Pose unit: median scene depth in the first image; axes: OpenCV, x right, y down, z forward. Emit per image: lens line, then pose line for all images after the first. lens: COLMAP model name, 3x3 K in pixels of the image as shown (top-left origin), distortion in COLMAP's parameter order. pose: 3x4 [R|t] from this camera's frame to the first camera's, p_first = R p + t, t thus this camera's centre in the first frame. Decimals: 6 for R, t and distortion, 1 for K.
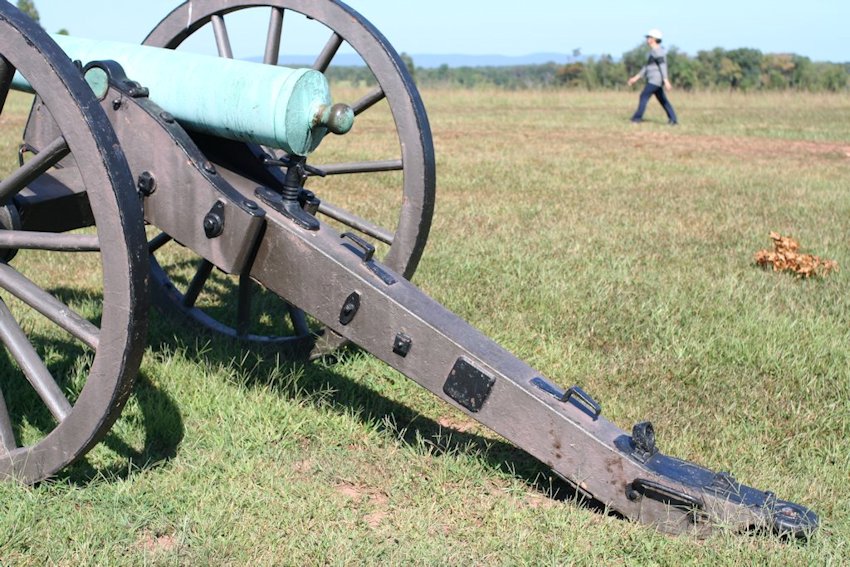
lens RADIAL K [[1375.1, 0, 425.0], [0, 1375.1, 283.5], [0, 0, 1]] dist [-0.089152, 0.094972]
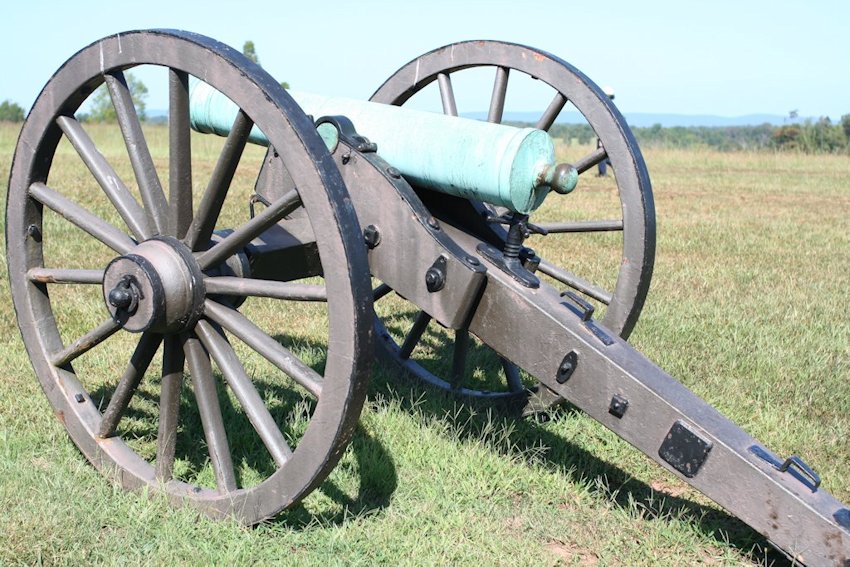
lens RADIAL K [[1375.1, 0, 425.0], [0, 1375.1, 283.5], [0, 0, 1]] dist [-0.089152, 0.094972]
pose [[0.988250, 0.033959, -0.149025, -0.009445], [-0.039998, 0.998488, -0.037716, -0.000910], [0.147519, 0.043233, 0.988114, -0.006743]]
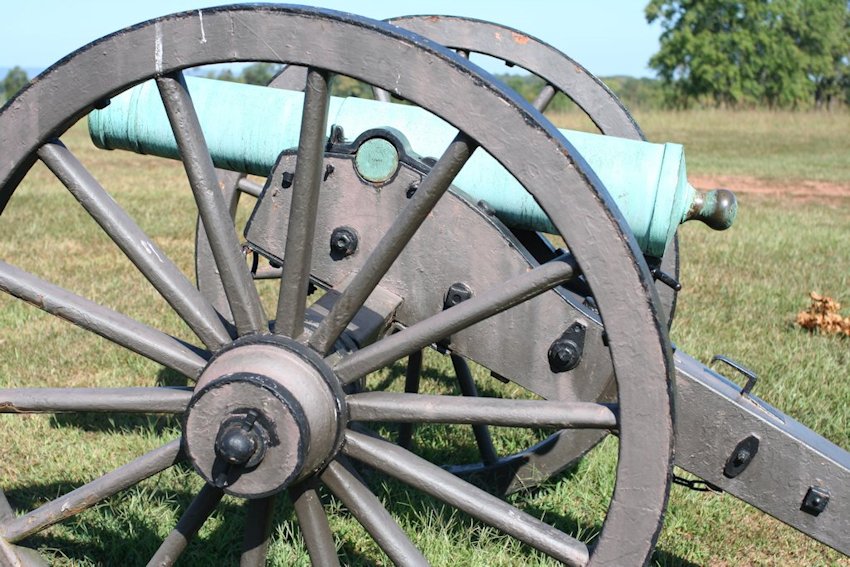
lens RADIAL K [[1375.1, 0, 425.0], [0, 1375.1, 283.5], [0, 0, 1]] dist [-0.089152, 0.094972]
pose [[0.961047, -0.029548, 0.274801, -0.411196], [0.032320, 0.999462, -0.005564, -0.076245], [-0.274489, 0.014229, 0.961485, 0.298466]]
